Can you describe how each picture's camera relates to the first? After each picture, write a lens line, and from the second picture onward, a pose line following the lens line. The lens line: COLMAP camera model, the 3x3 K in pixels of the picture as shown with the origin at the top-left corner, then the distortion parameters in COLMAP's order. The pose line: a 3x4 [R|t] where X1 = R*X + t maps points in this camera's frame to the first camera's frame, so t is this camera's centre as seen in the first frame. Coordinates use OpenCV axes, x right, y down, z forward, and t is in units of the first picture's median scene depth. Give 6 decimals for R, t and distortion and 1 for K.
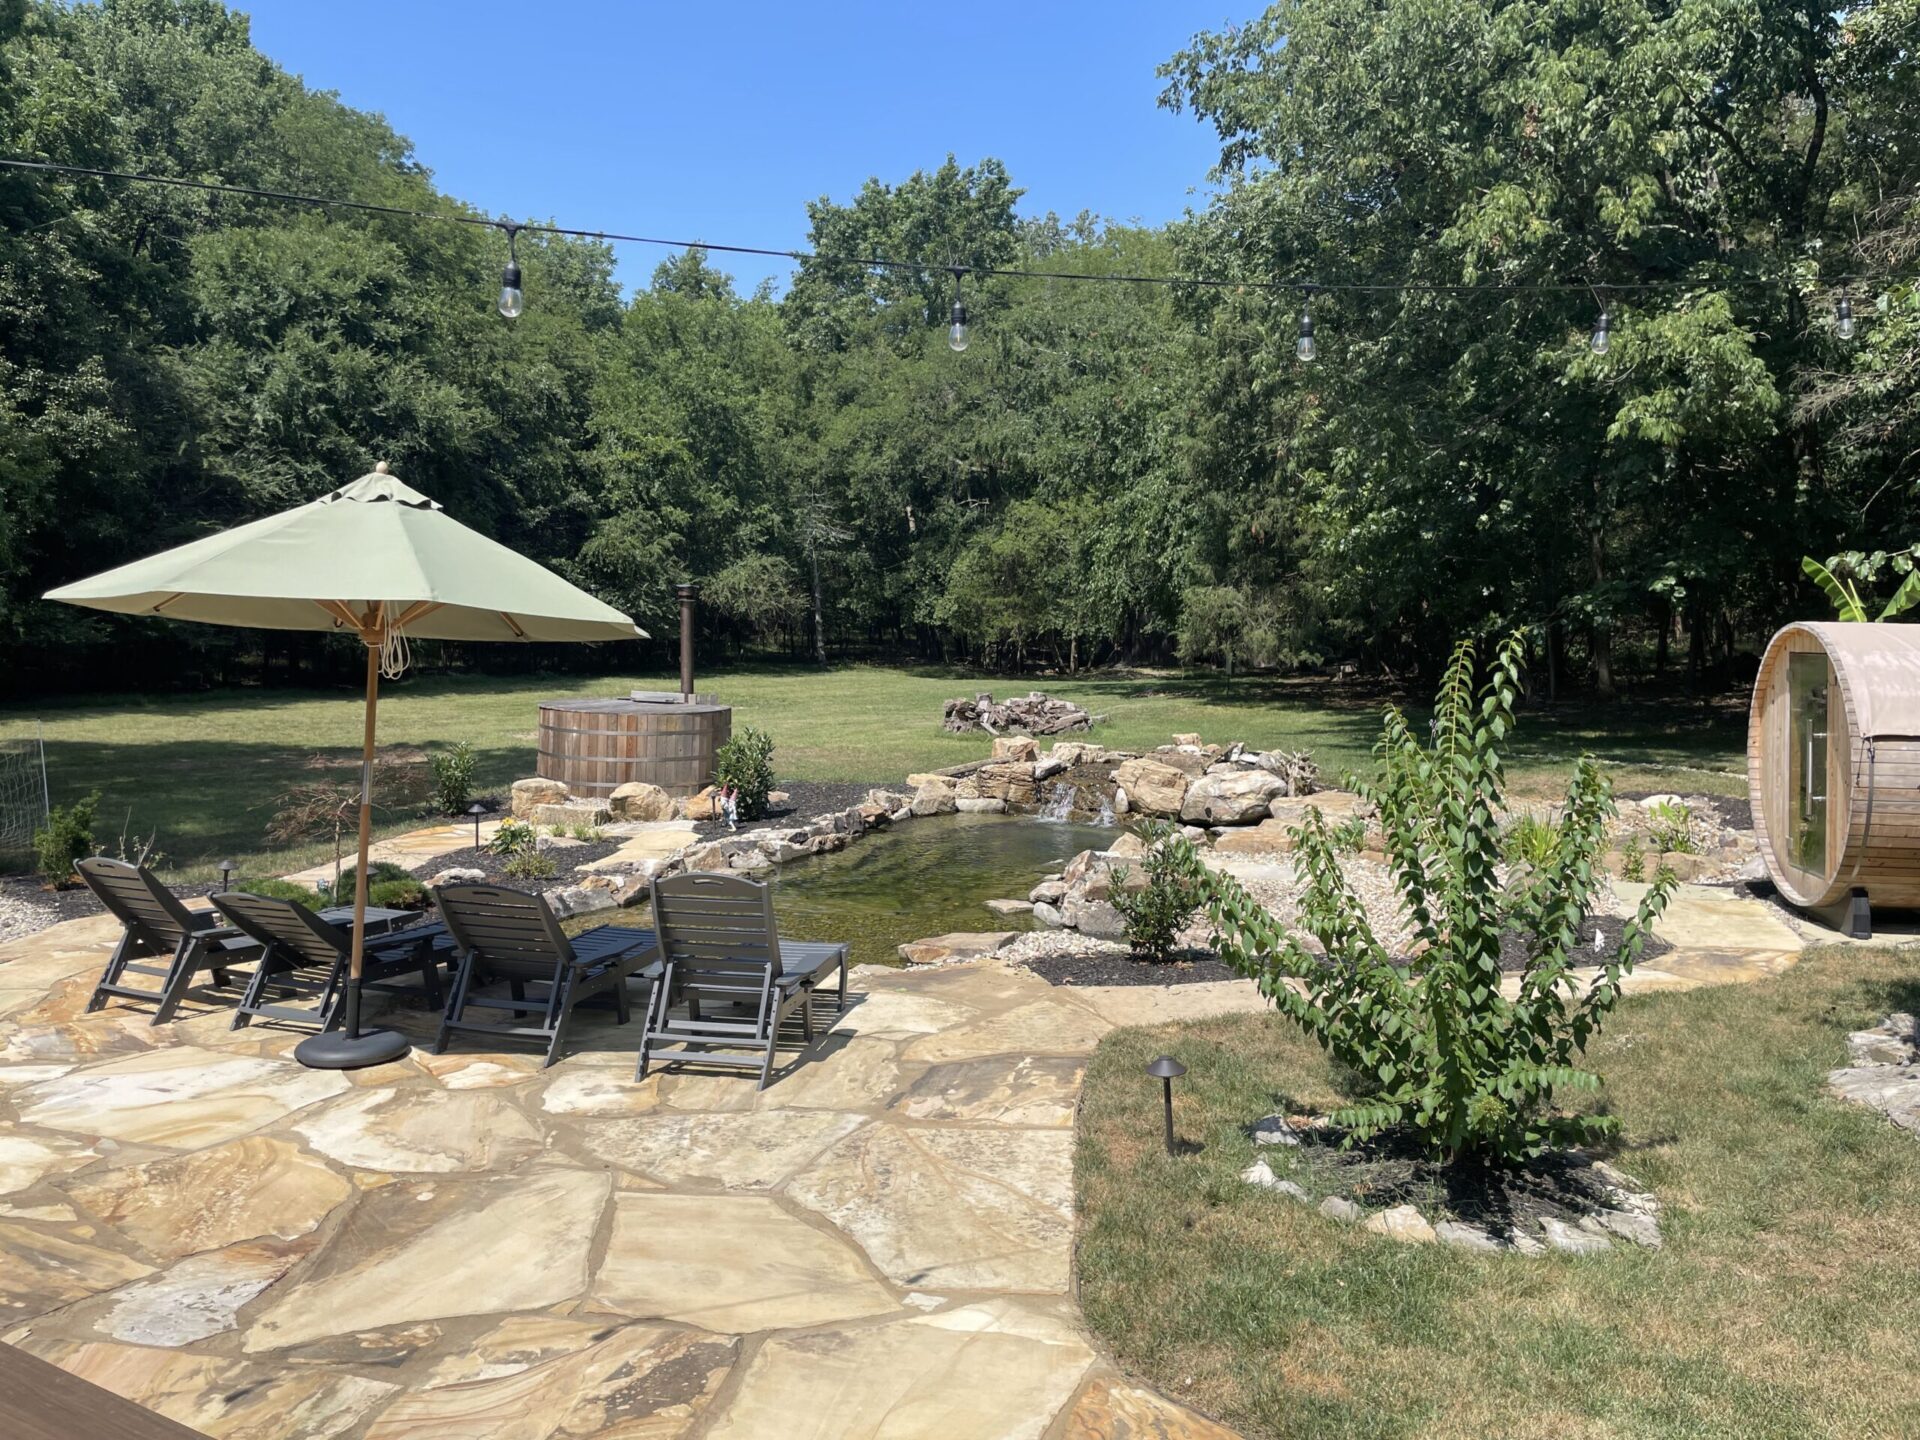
lens RADIAL K [[1459.4, 0, 950.7], [0, 1459.4, 711.1], [0, 0, 1]] dist [0.107303, -0.155824]
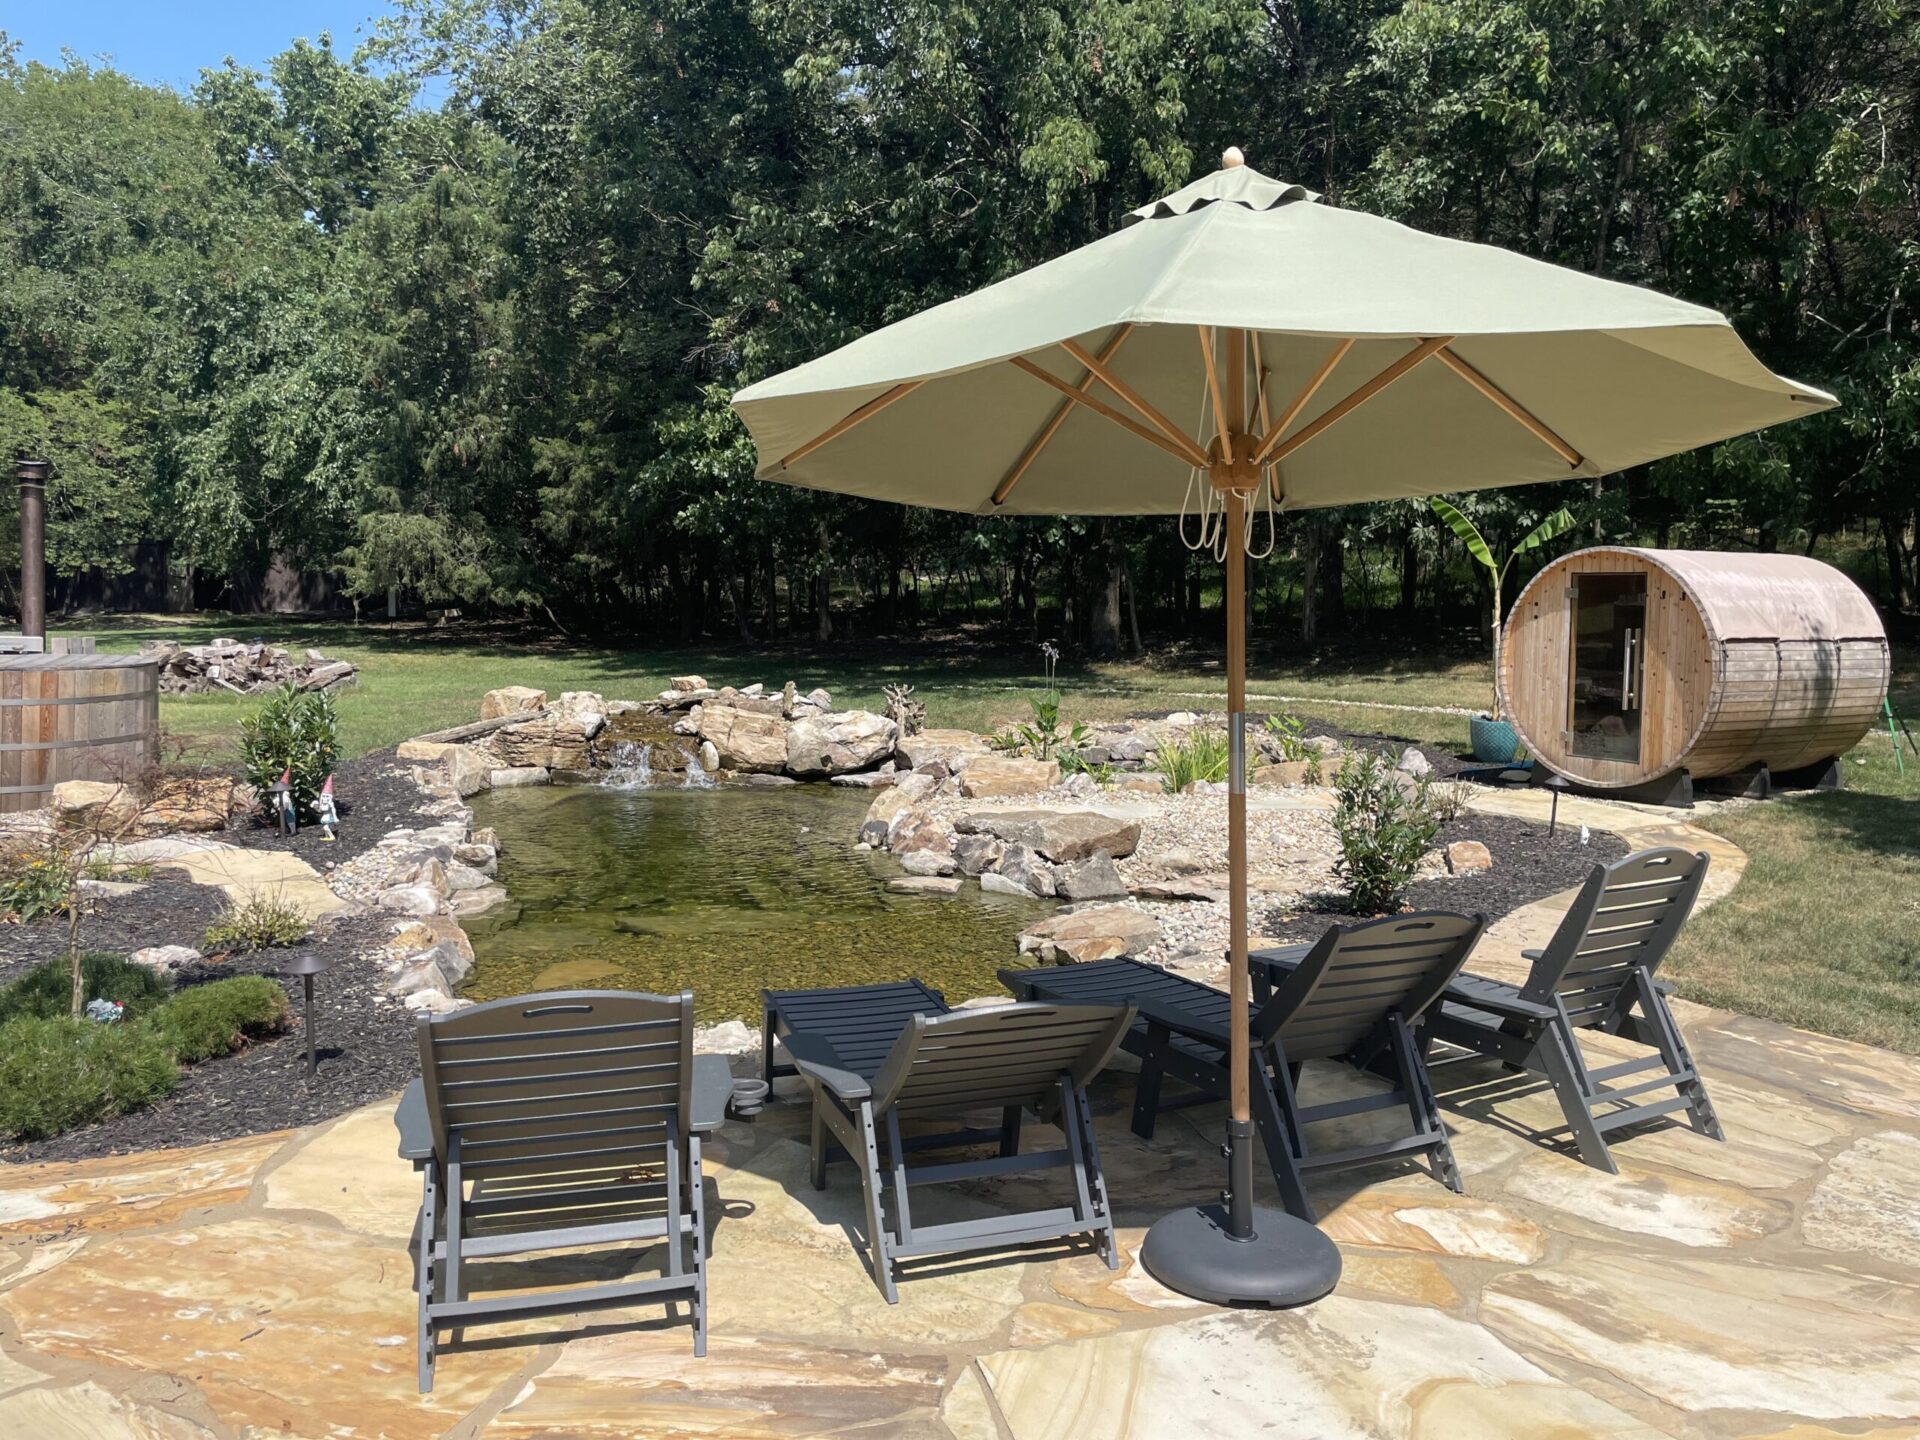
lens RADIAL K [[1464.4, 0, 971.1], [0, 1464.4, 695.5], [0, 0, 1]] dist [0.101024, -0.143548]
pose [[0.725566, -0.042230, 0.686856, -0.354758], [0.027182, 0.999095, 0.032713, 0.003333], [-0.687615, -0.005065, 0.726057, 0.291622]]
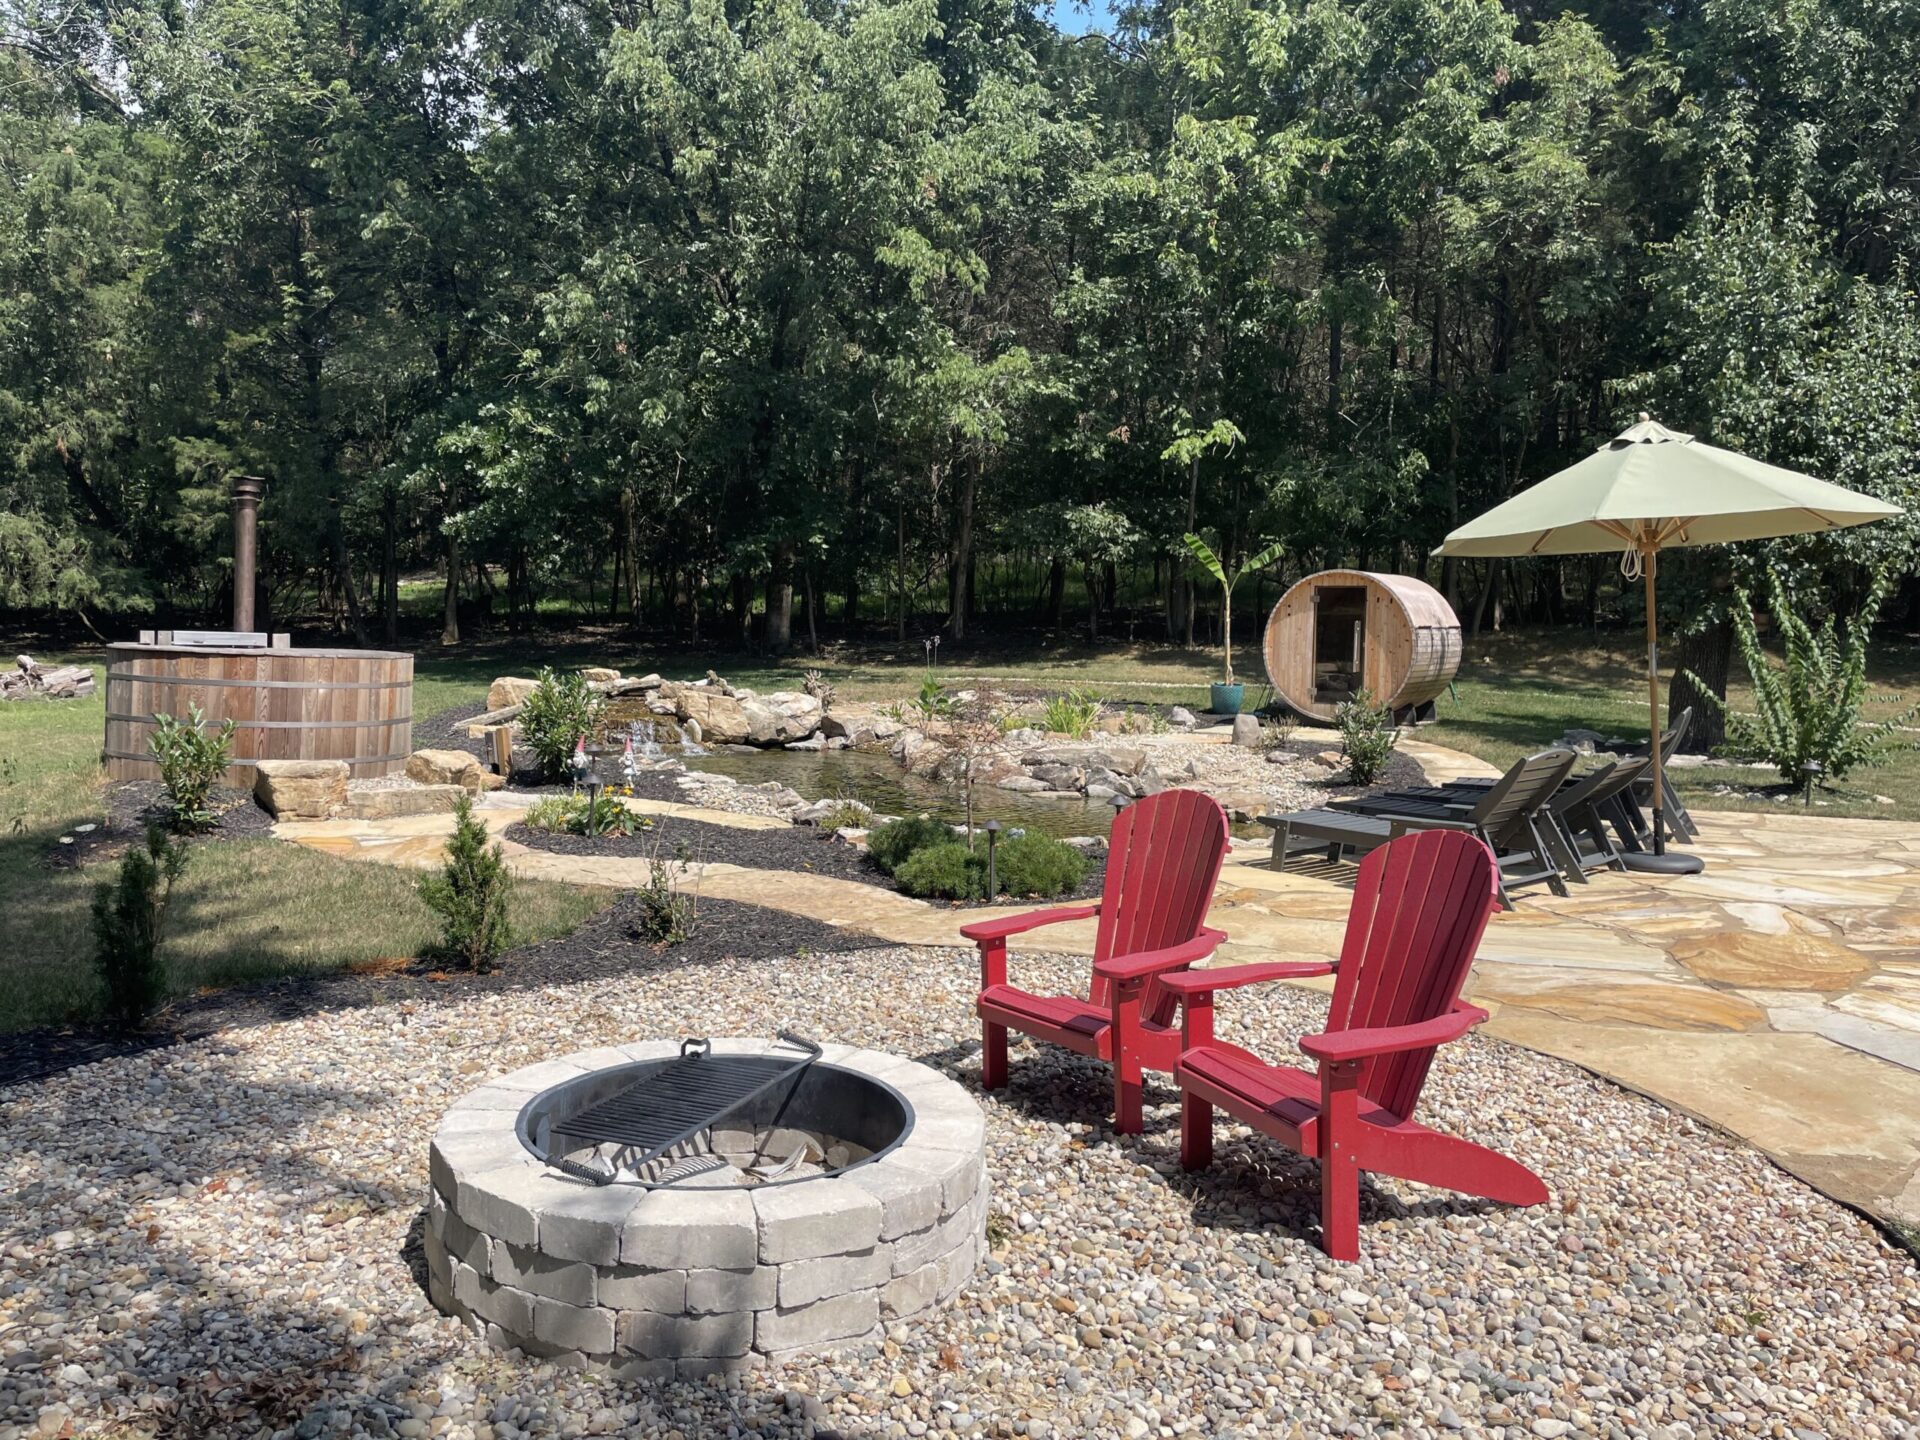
lens RADIAL K [[1459.4, 0, 950.7], [0, 1459.4, 711.1], [0, 0, 1]] dist [0.107303, -0.155824]
pose [[0.350860, -0.062913, 0.934312, -0.783242], [0.038351, 0.997869, 0.052791, 0.000525], [-0.935642, 0.017309, 0.352525, 0.479223]]
